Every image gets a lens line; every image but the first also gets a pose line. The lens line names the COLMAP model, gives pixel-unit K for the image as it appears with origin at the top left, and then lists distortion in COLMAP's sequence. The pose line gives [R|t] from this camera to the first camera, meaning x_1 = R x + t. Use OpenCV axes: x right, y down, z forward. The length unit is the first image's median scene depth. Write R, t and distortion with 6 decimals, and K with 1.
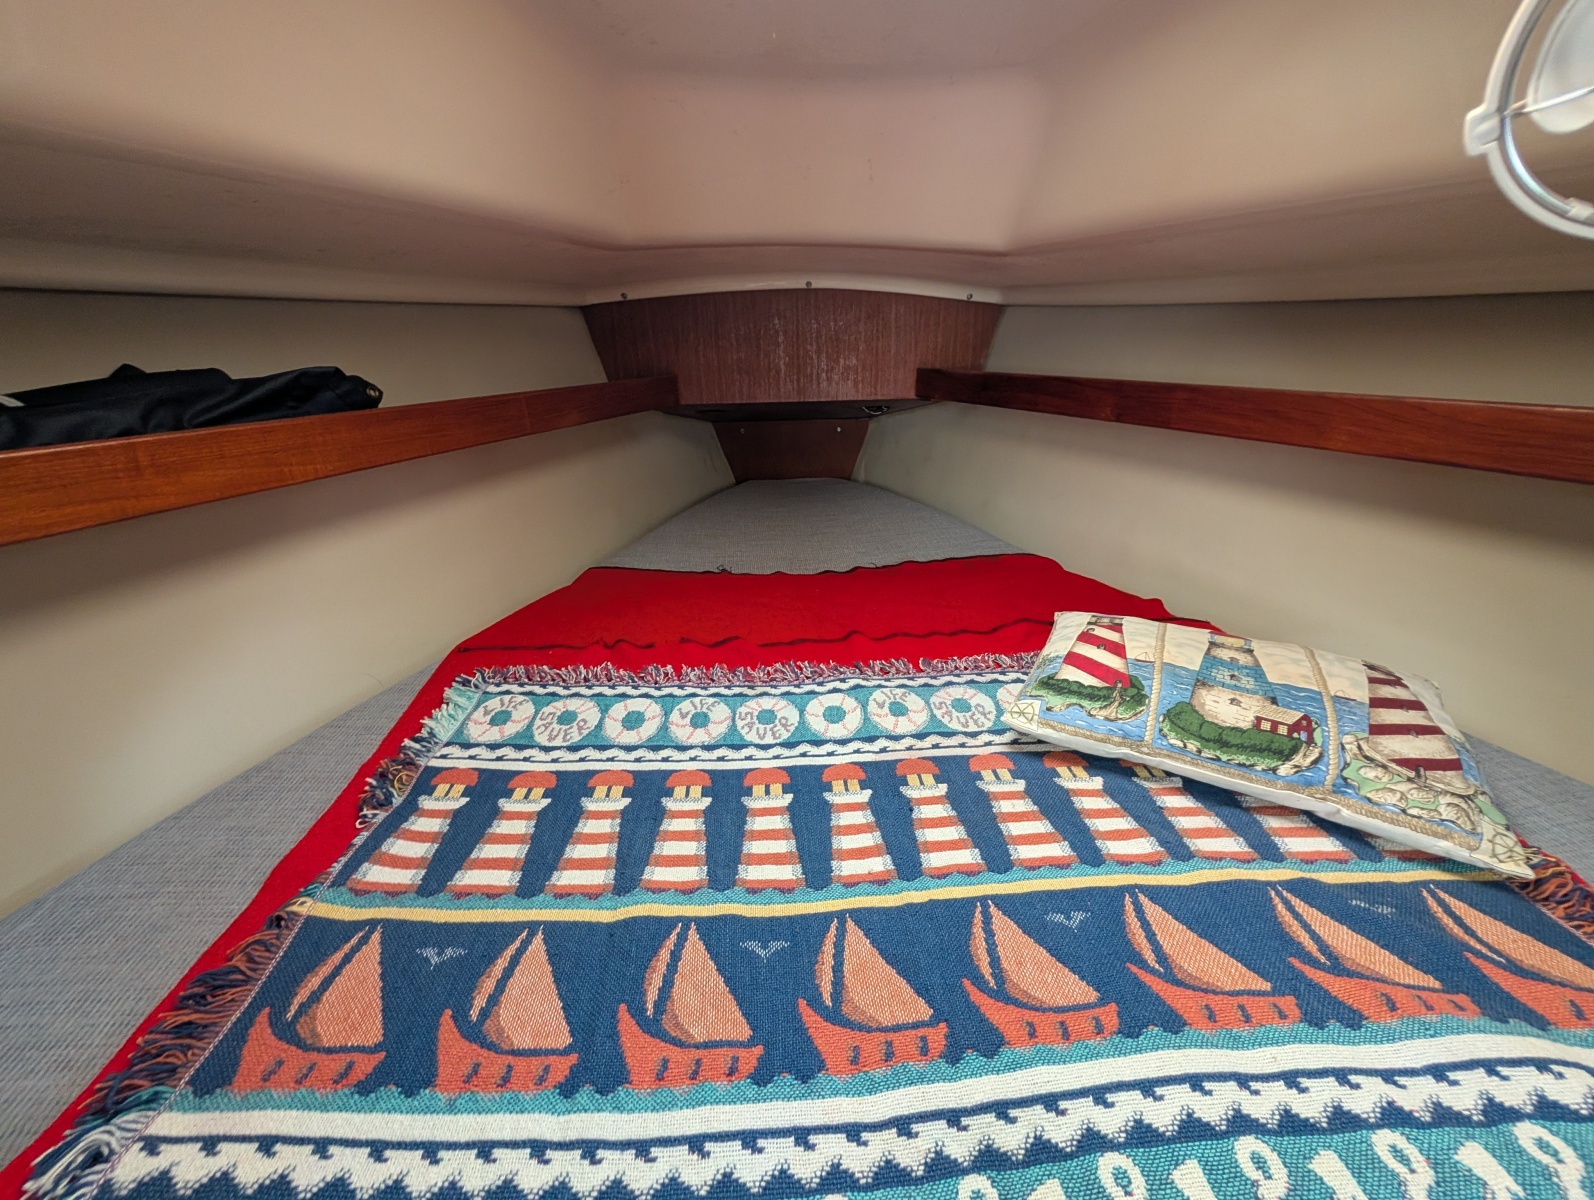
lens RADIAL K [[609.8, 0, 805.2], [0, 609.8, 595.5], [0, 0, 1]] dist [0.001400, 0.000435]
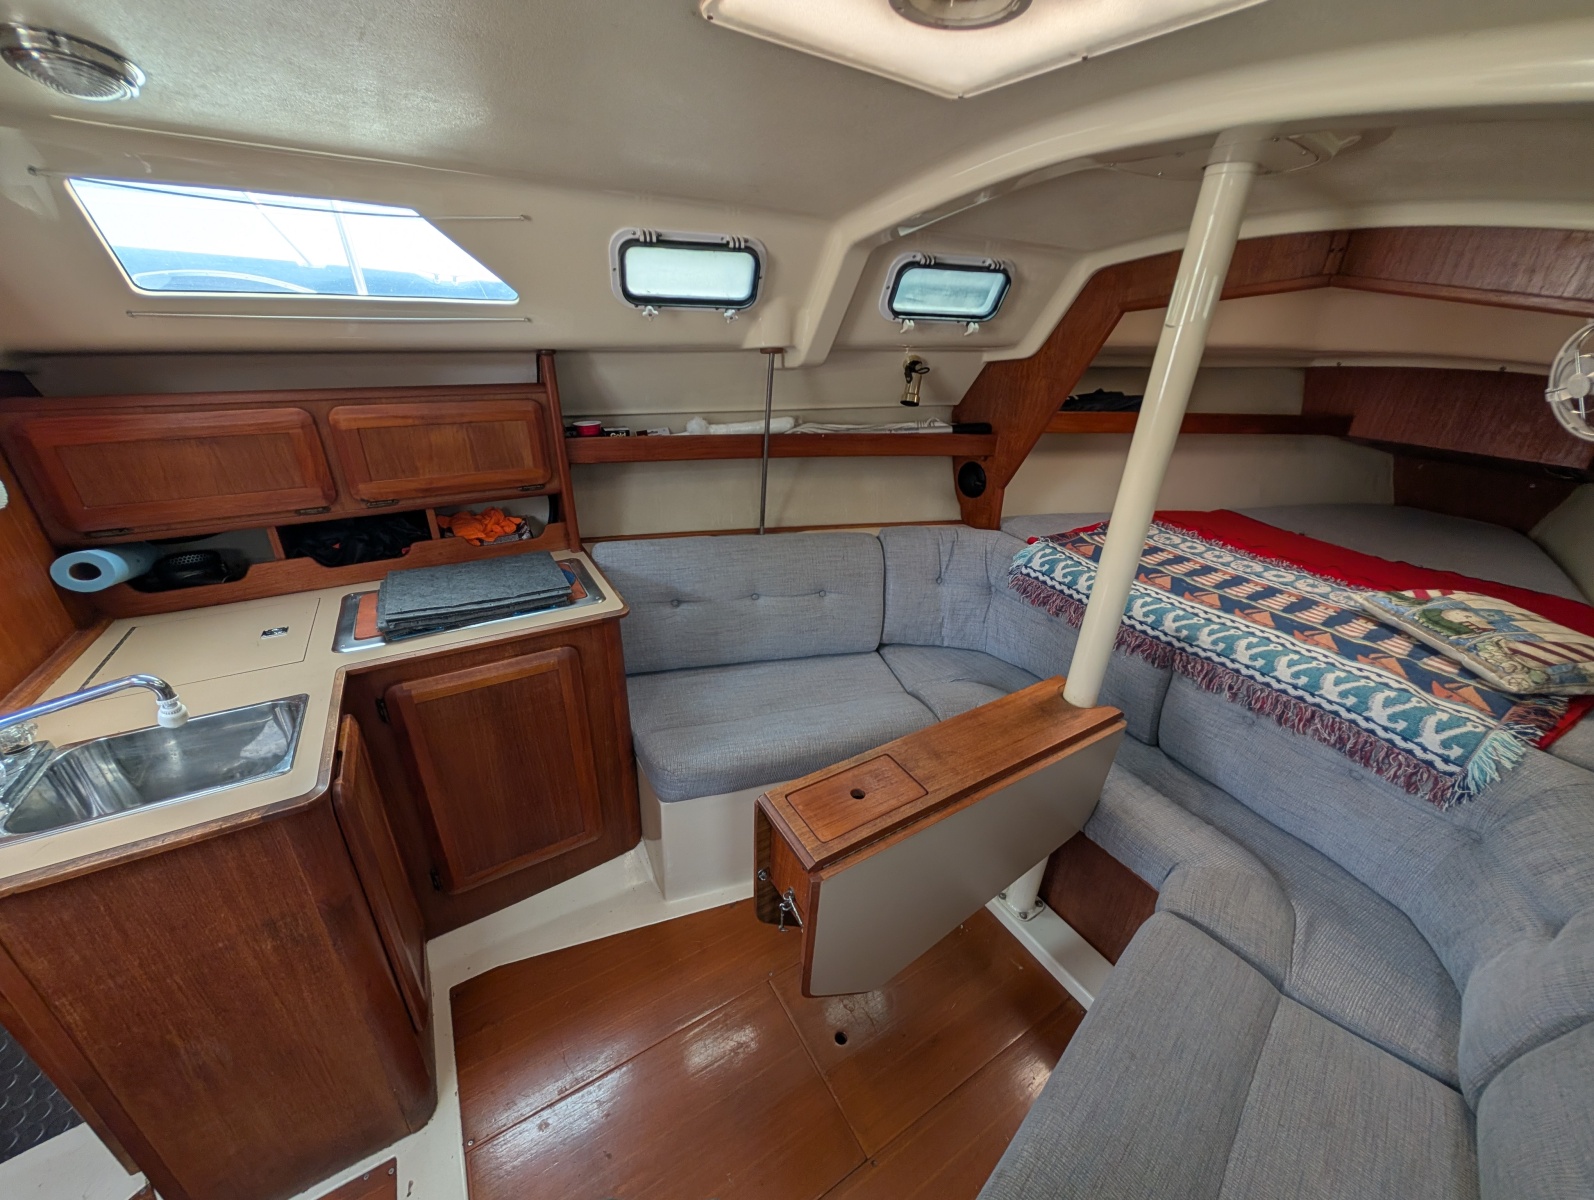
lens RADIAL K [[609.8, 0, 805.2], [0, 609.8, 595.5], [0, 0, 1]] dist [0.001400, 0.000435]
pose [[0.456539, 0.403097, -0.793149, 1.252194], [-0.386785, 0.892748, 0.231080, 0.485975], [0.801230, 0.201281, 0.563487, -1.959208]]
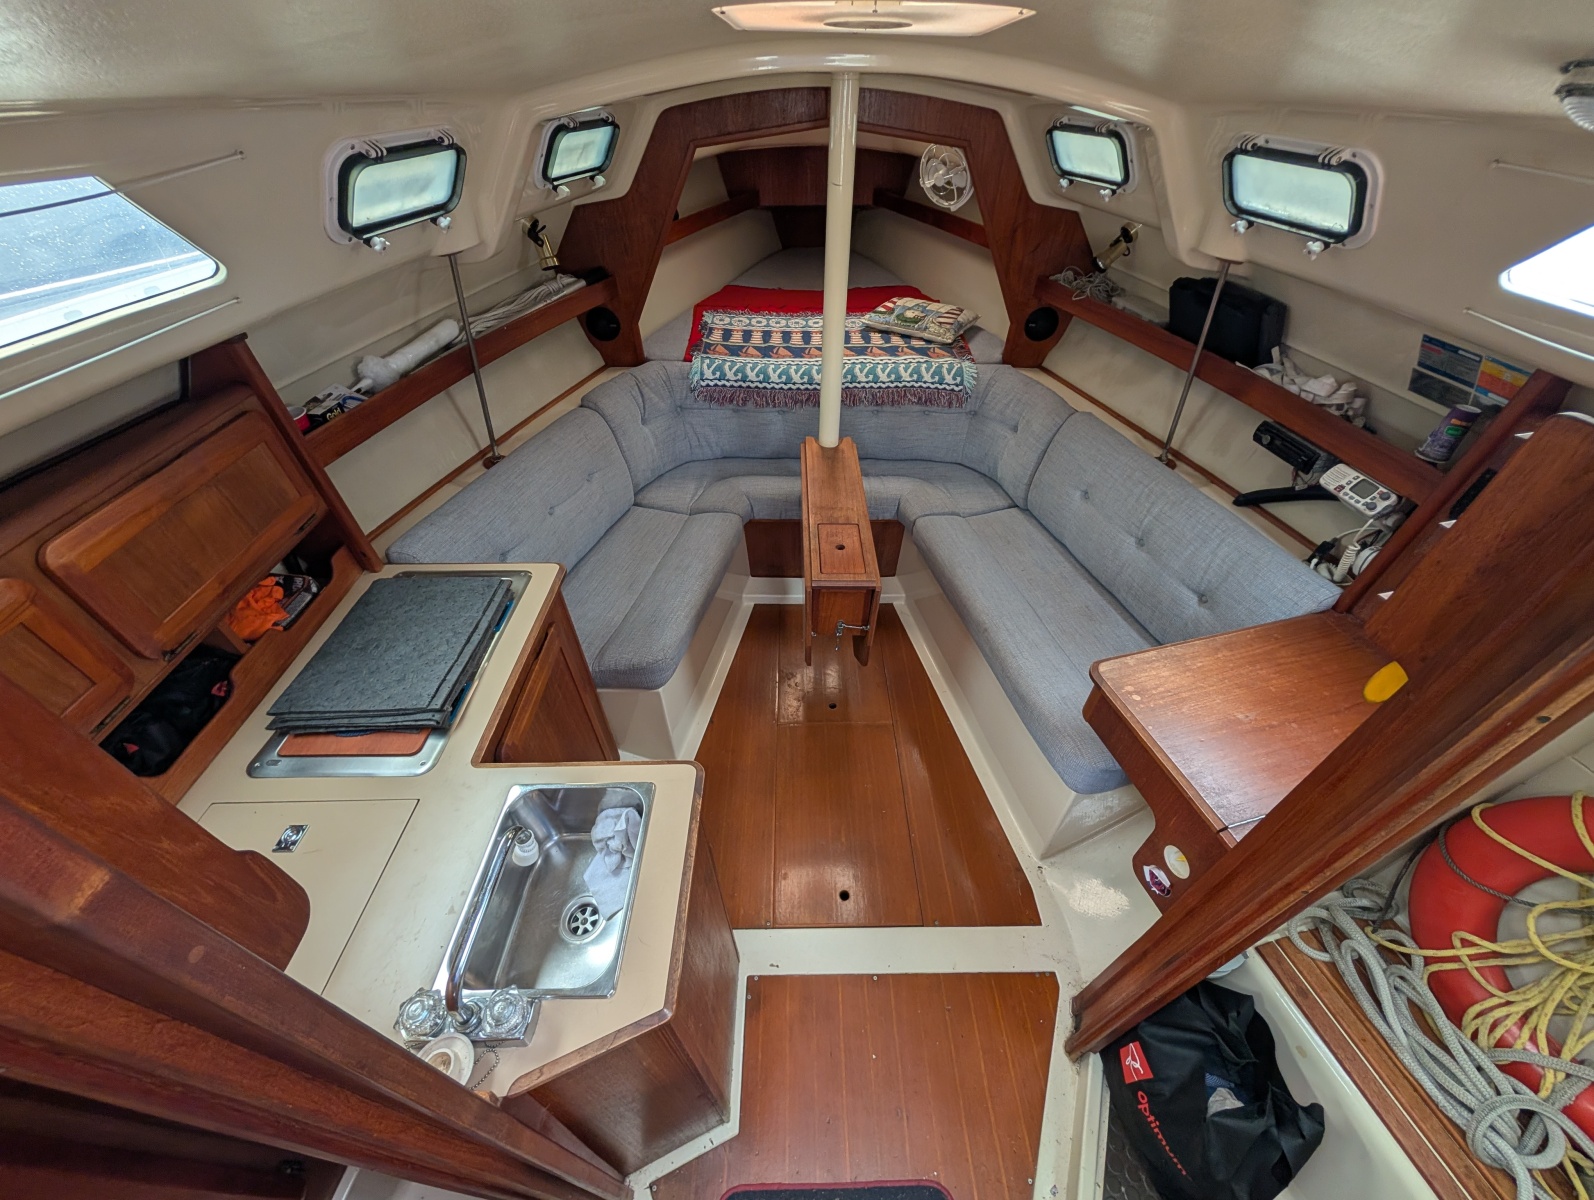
lens RADIAL K [[609.8, 0, 805.2], [0, 609.8, 595.5], [0, 0, 1]] dist [0.001400, 0.000435]
pose [[0.998040, 0.051757, -0.035190, 0.222267], [-0.037692, 0.945906, 0.322245, 0.642490], [0.049965, -0.320286, 0.946002, -3.295661]]
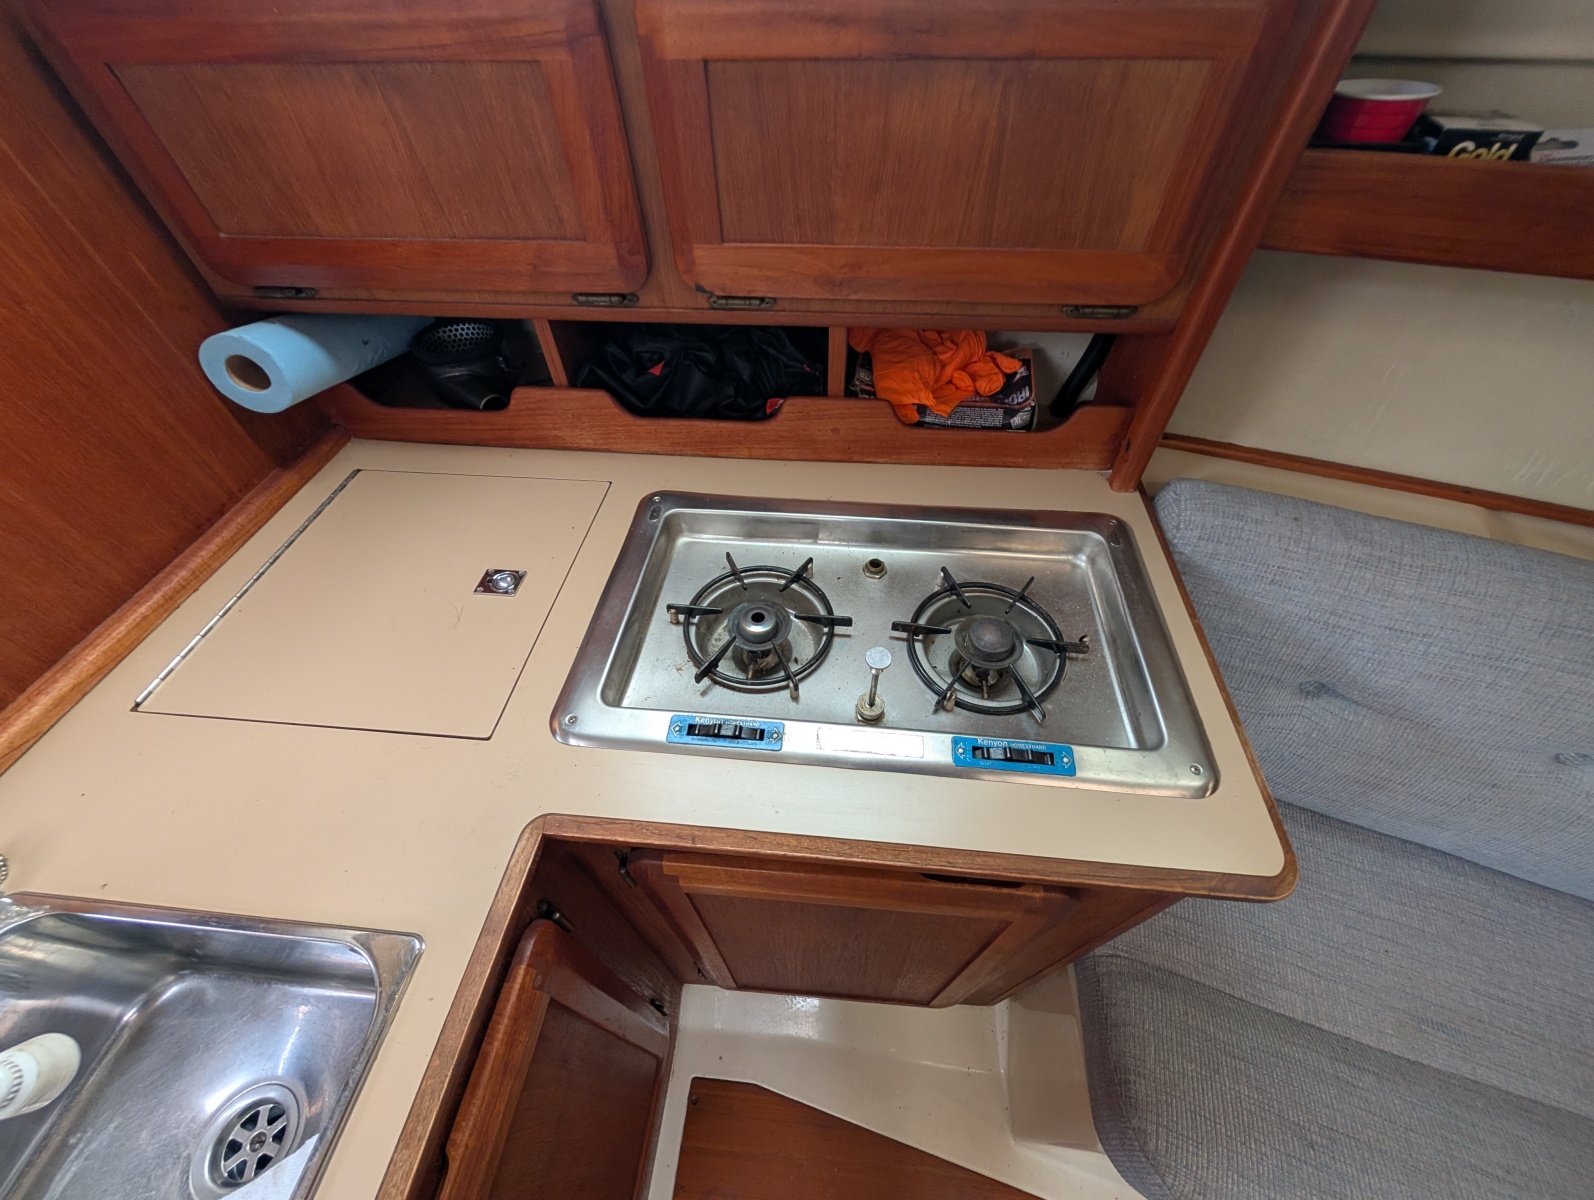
lens RADIAL K [[609.8, 0, 805.2], [0, 609.8, 595.5], [0, 0, 1]] dist [0.001400, 0.000435]
pose [[-0.158442, 0.763602, -0.625946, -0.471435], [-0.377950, 0.538766, 0.752918, 0.821253], [0.912168, 0.355870, 0.203240, -1.951092]]
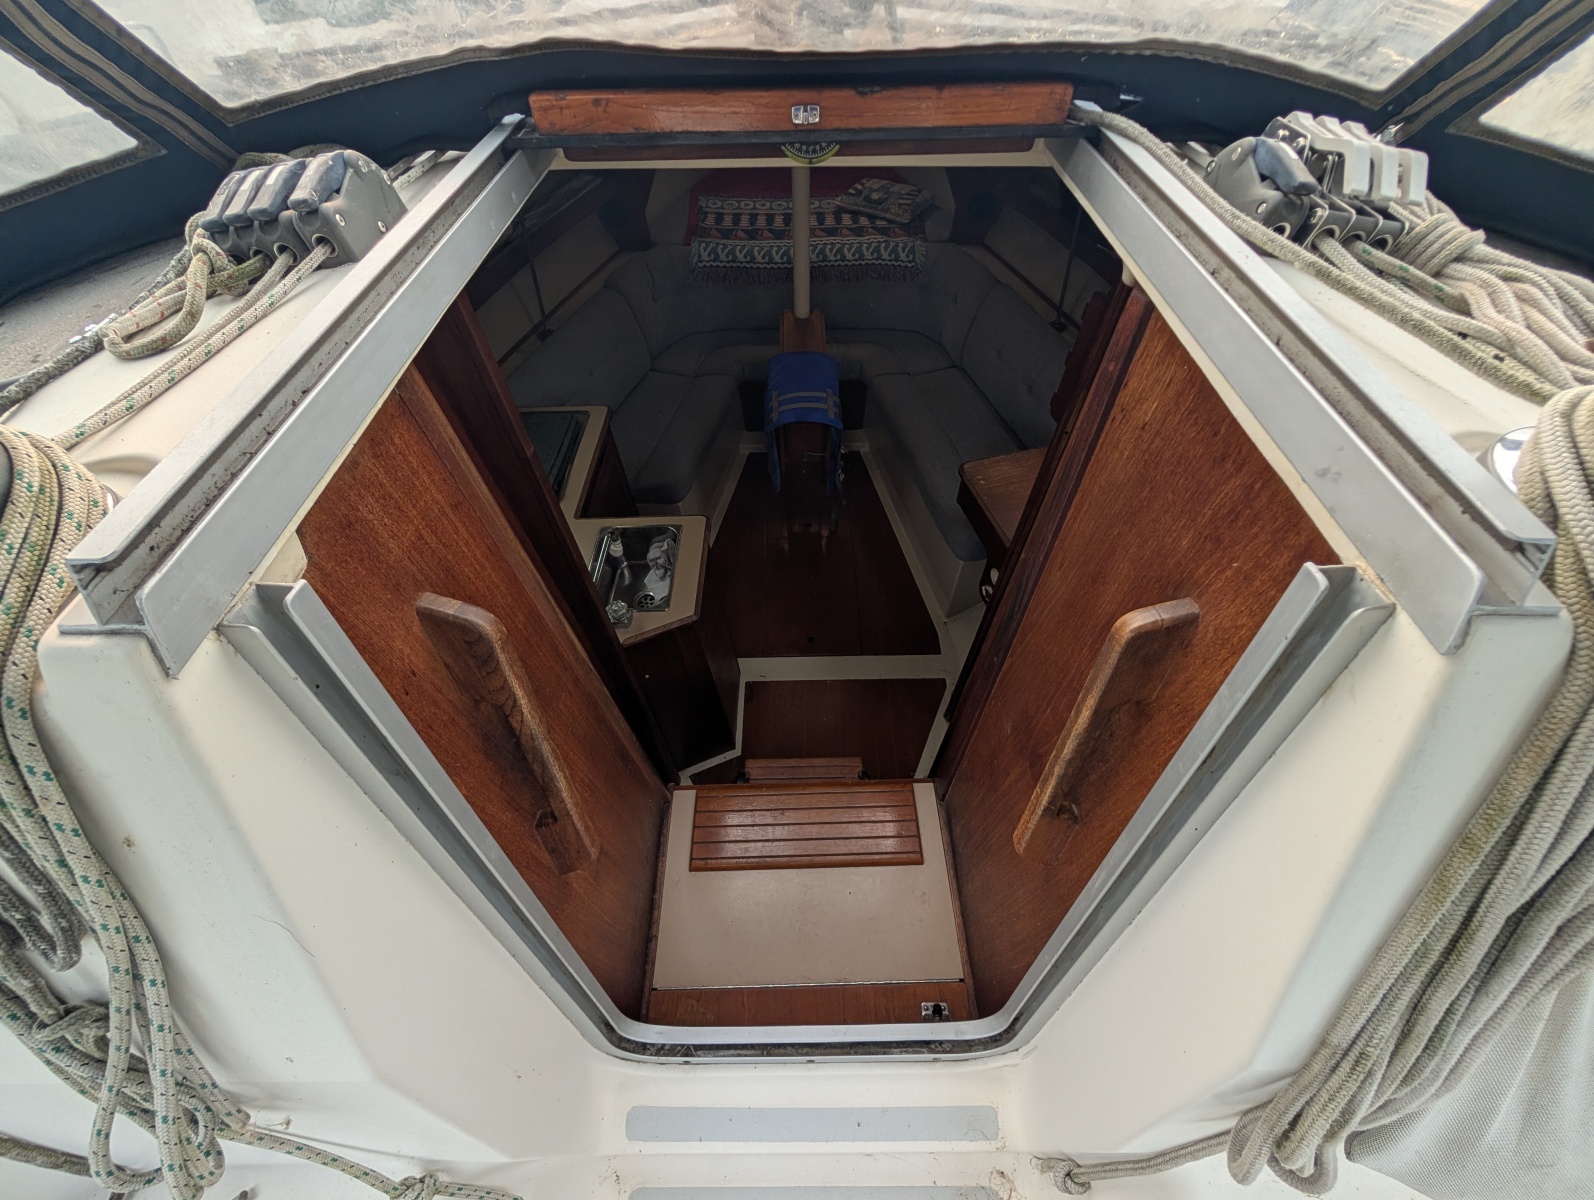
lens RADIAL K [[609.8, 0, 805.2], [0, 609.8, 595.5], [0, 0, 1]] dist [0.001400, 0.000435]
pose [[0.997923, 0.047416, -0.043611, 0.476050], [-0.020038, 0.871840, 0.489380, 0.555190], [0.061227, -0.487489, 0.870980, -4.425132]]
